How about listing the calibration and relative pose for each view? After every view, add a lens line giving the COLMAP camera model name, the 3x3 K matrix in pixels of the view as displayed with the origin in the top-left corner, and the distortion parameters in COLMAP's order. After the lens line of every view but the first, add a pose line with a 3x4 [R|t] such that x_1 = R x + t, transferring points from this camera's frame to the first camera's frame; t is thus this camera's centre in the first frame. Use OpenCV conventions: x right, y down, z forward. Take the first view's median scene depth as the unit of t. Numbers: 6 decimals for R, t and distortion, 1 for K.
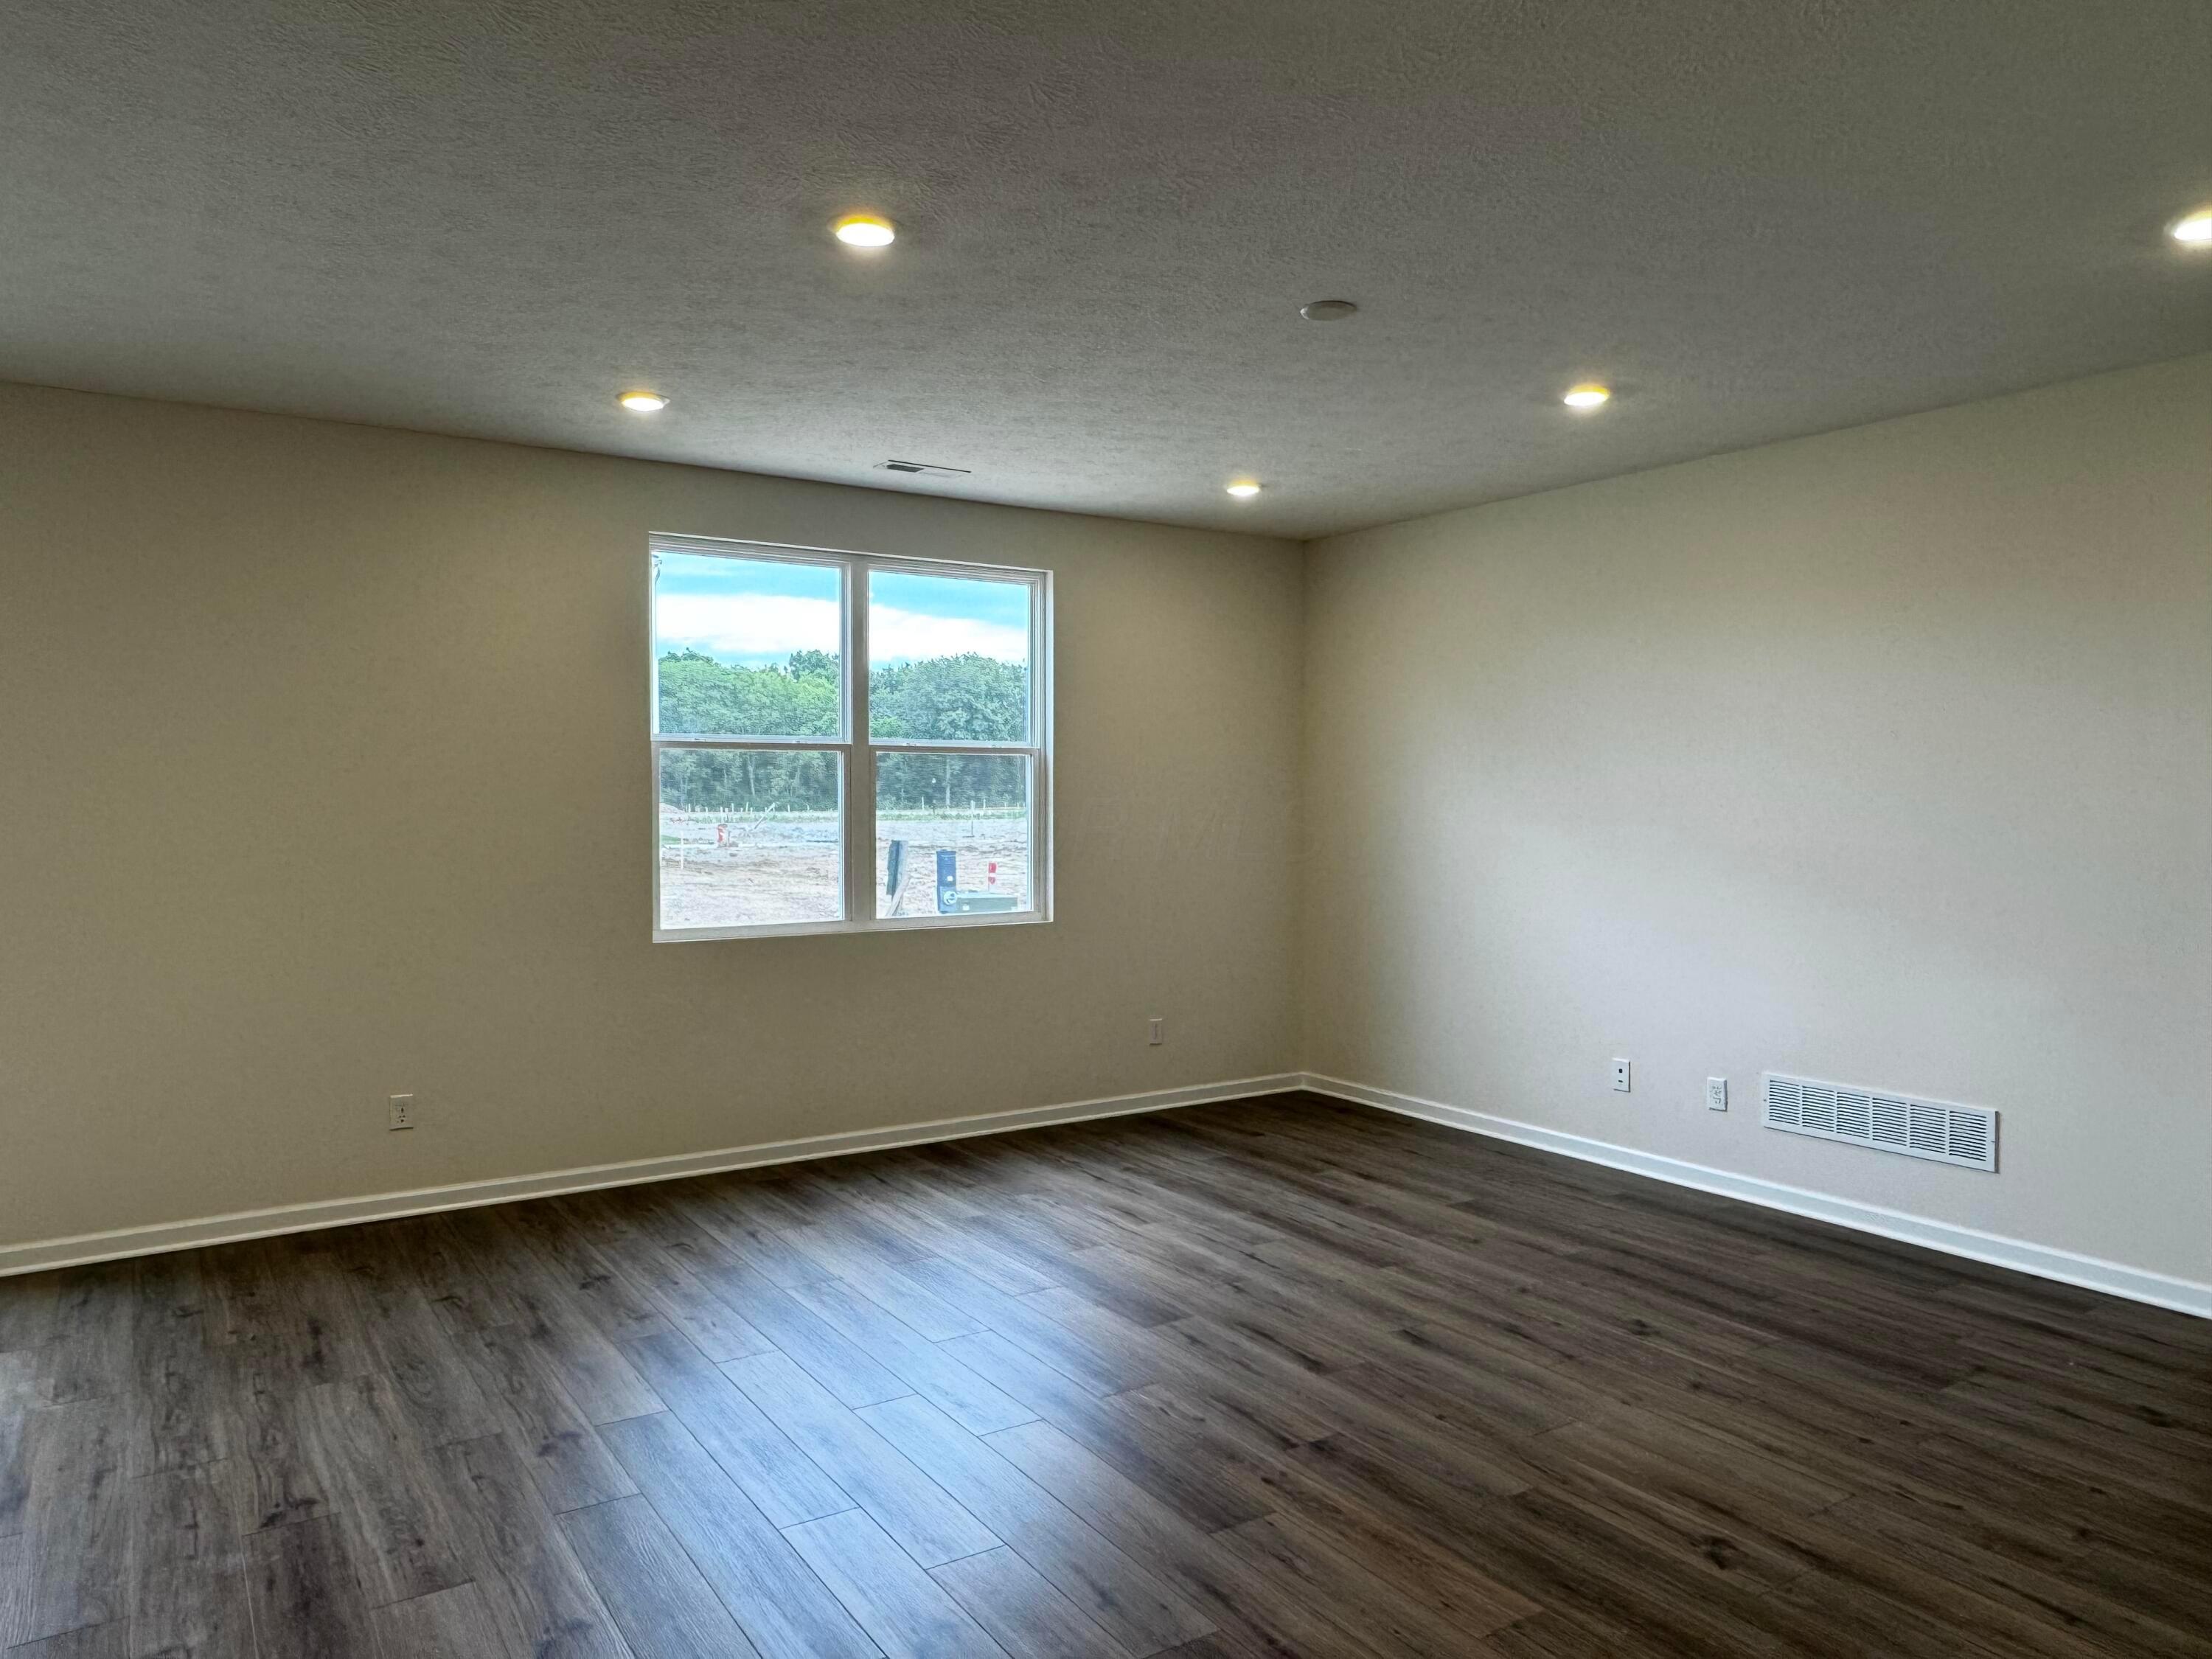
lens RADIAL K [[1488.2, 0, 1106.0], [0, 1488.2, 829.5], [0, 0, 1]] dist [-0.004663, 0.001339]
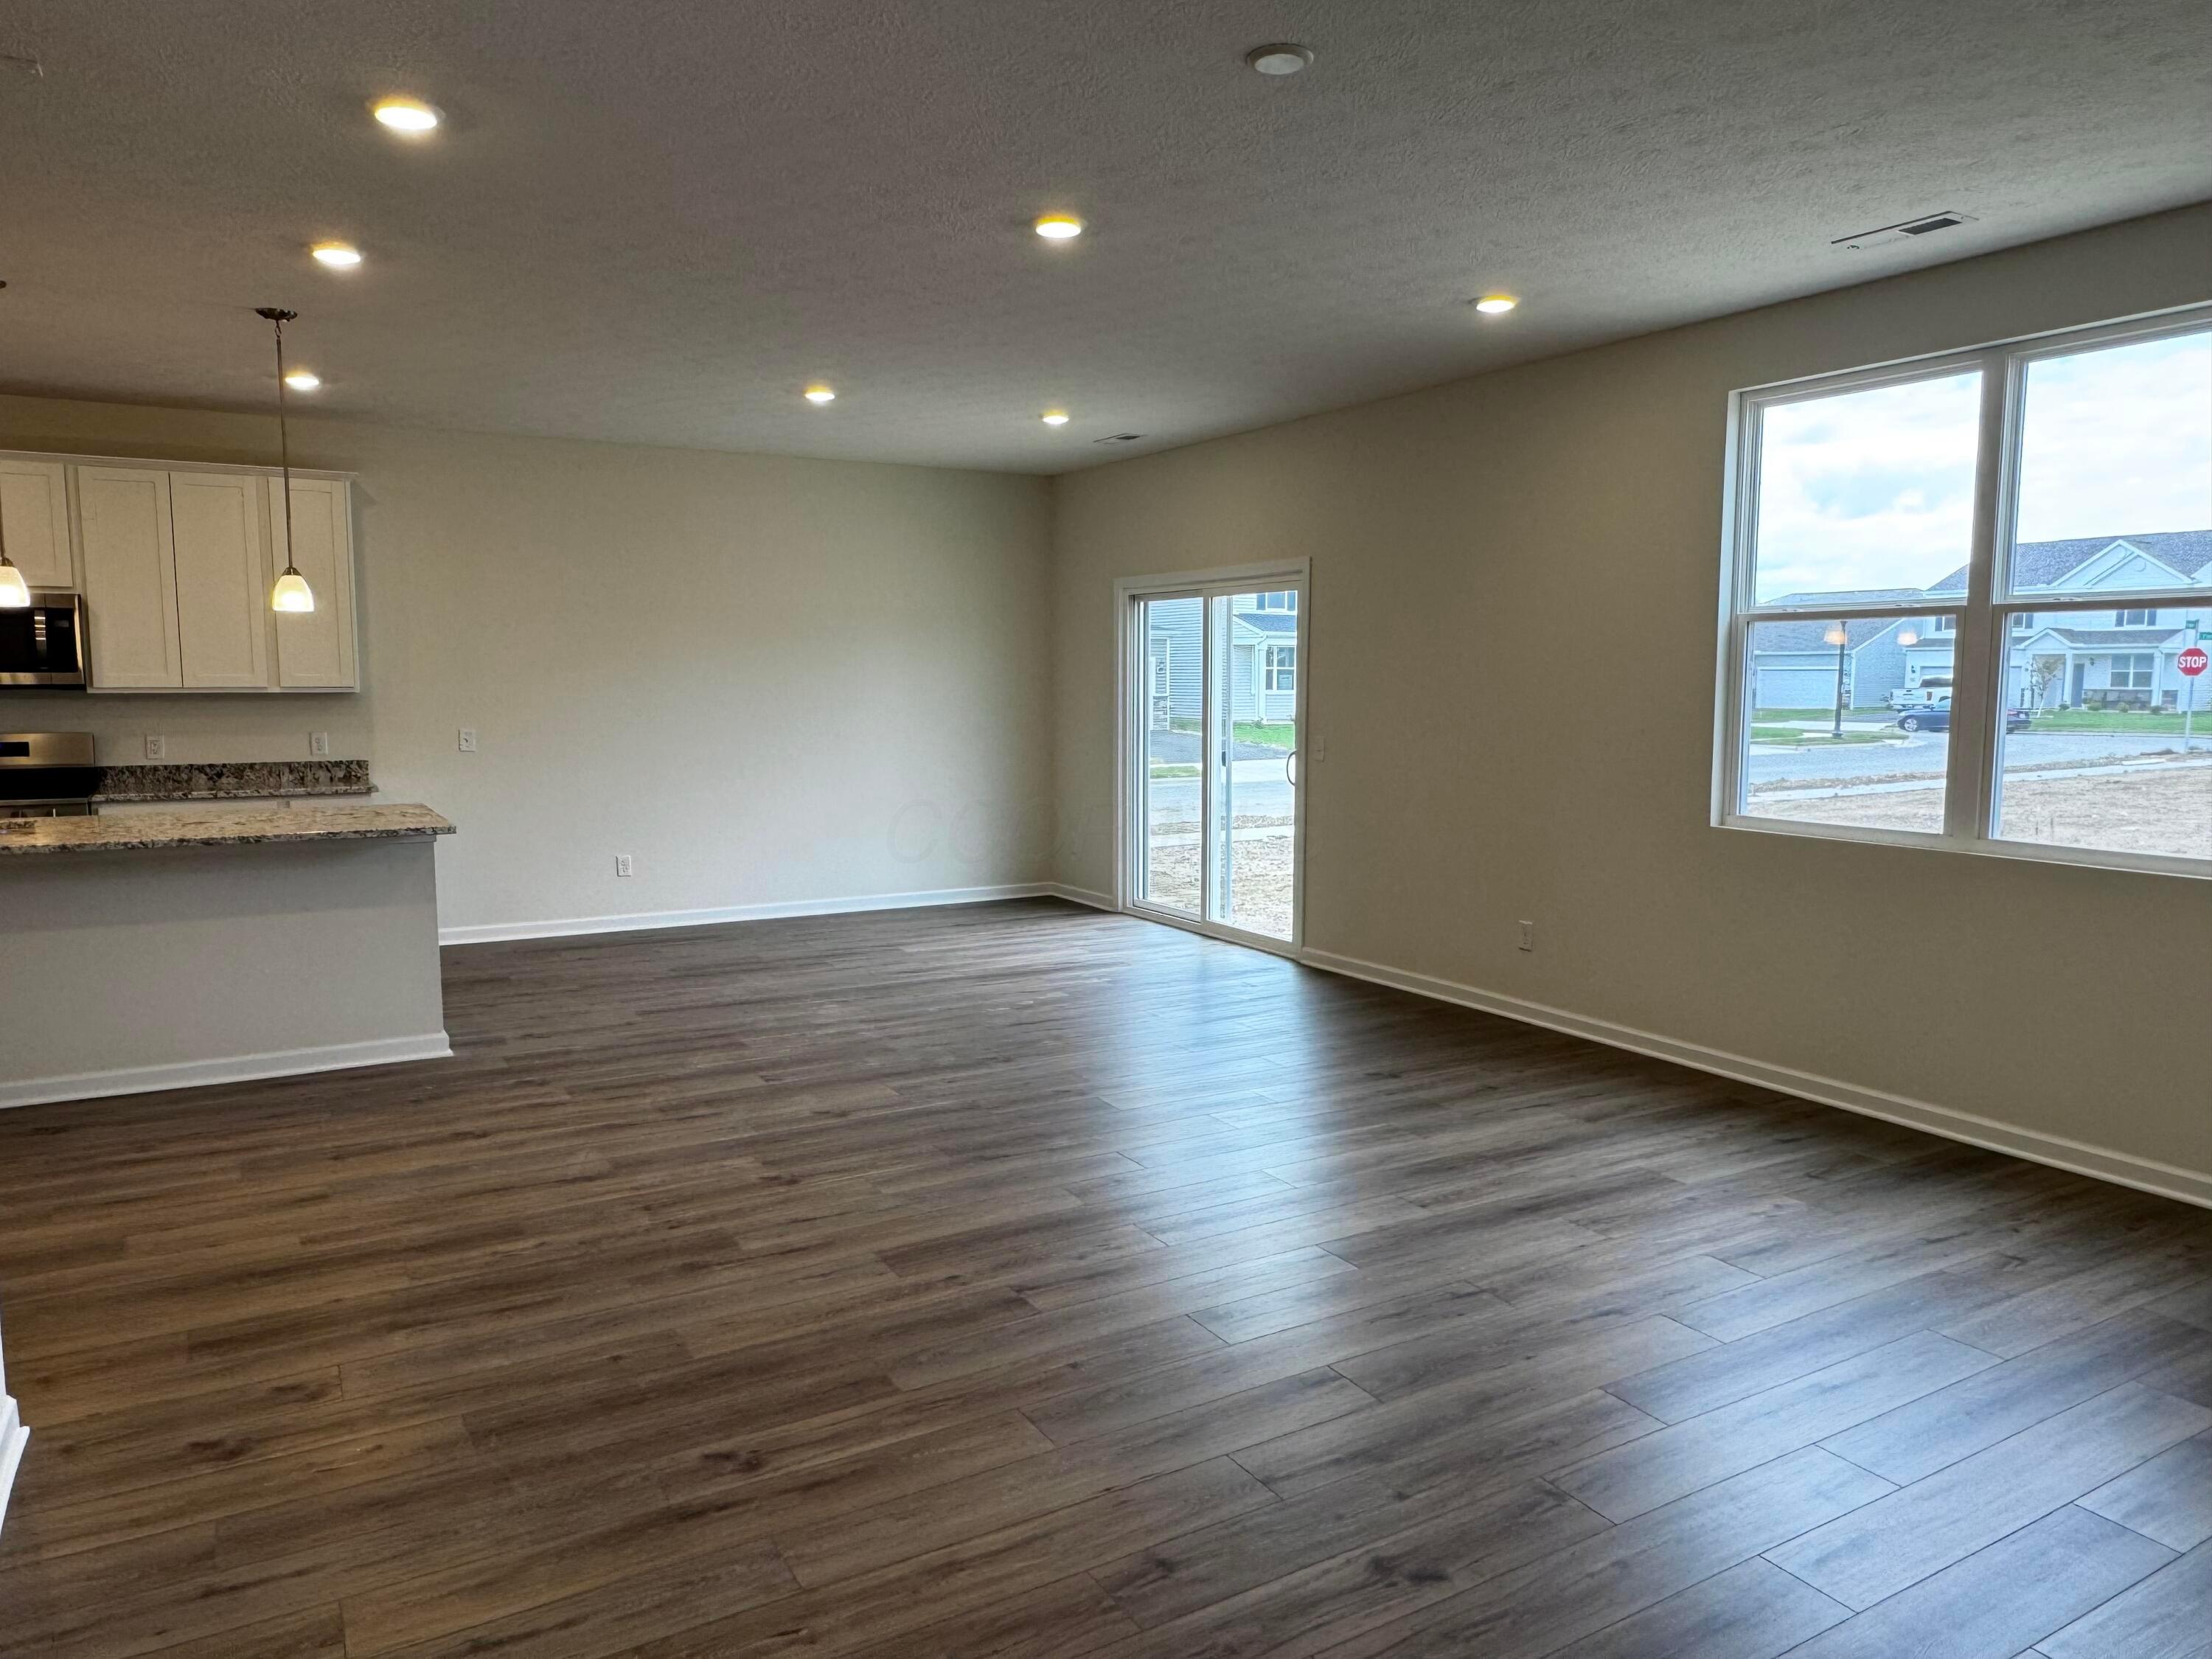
lens RADIAL K [[1488.2, 0, 1106.0], [0, 1488.2, 829.5], [0, 0, 1]] dist [-0.004663, 0.001339]
pose [[-0.055629, 0.105941, -0.992815, 0.932988], [-0.023683, 0.993935, 0.107388, -0.022229], [0.998171, 0.029487, -0.052782, 0.908320]]
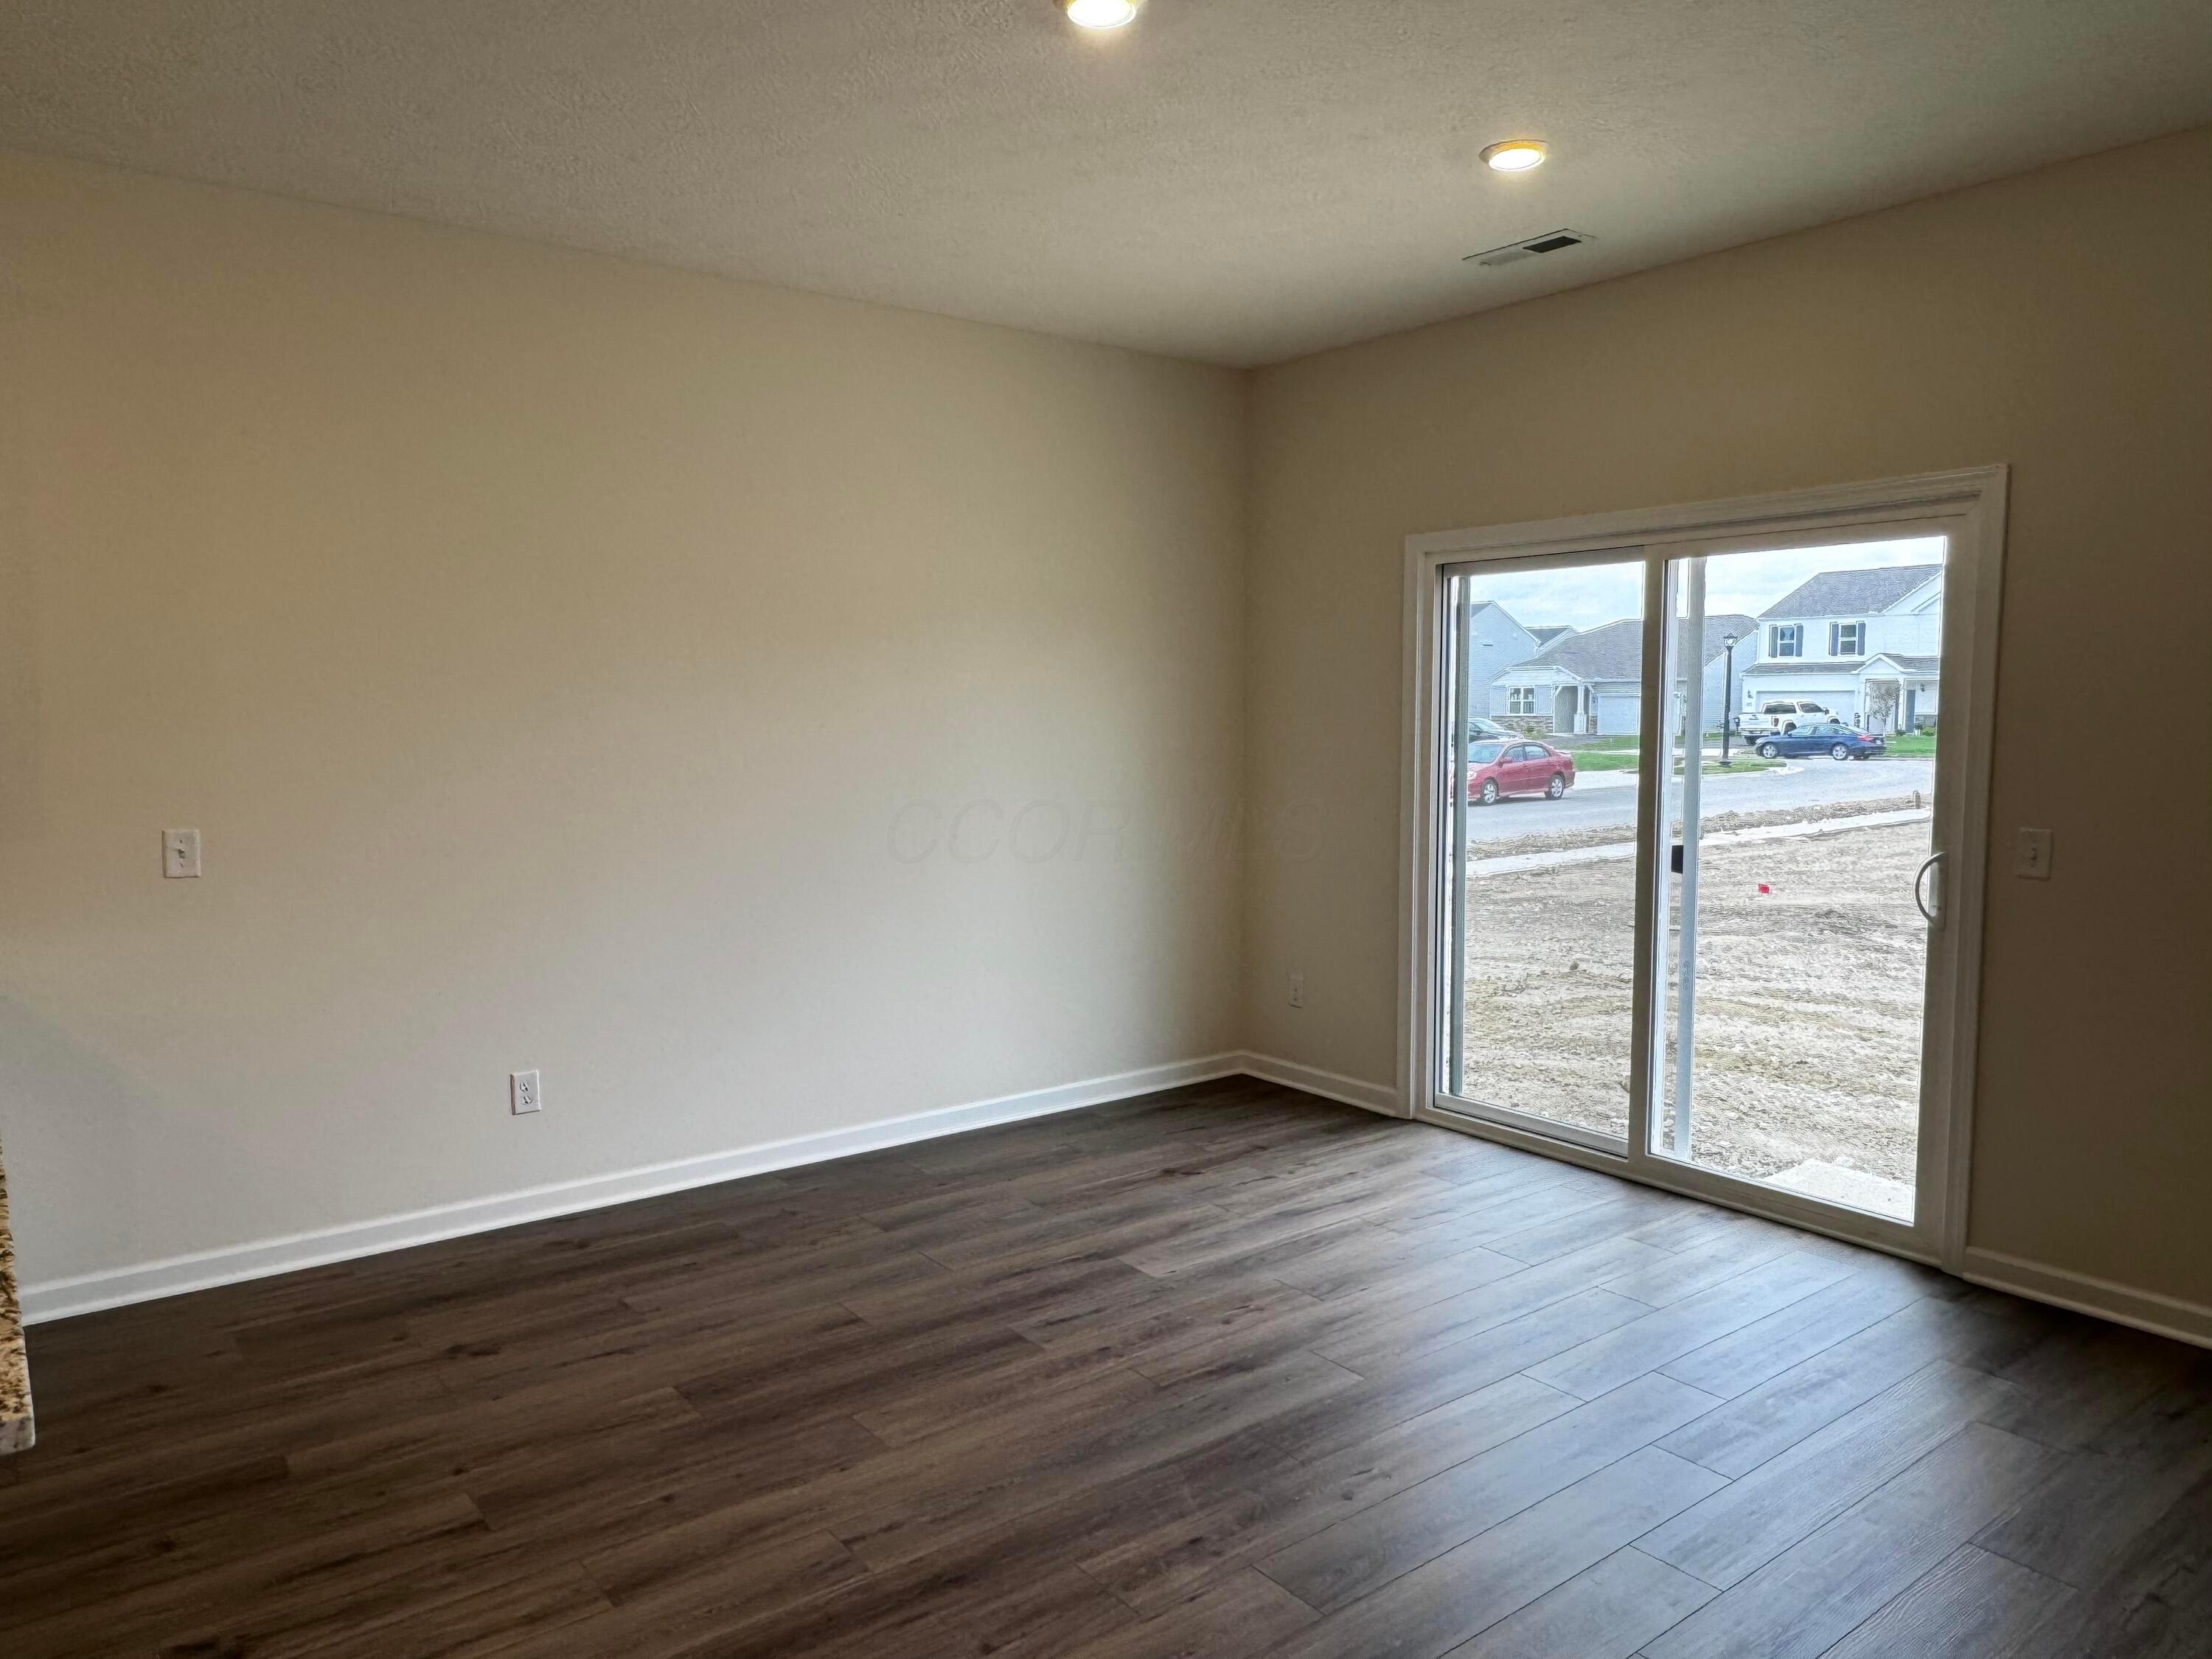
lens RADIAL K [[1507.8, 0, 1158.5], [0, 1507.8, 833.4], [0, 0, 1]] dist [-0.003533, 0.076401]
pose [[0.112206, 0.088461, -0.989740, -0.037764], [-0.021912, 0.996008, 0.086537, -0.010948], [0.993443, 0.011977, 0.113696, 0.449225]]
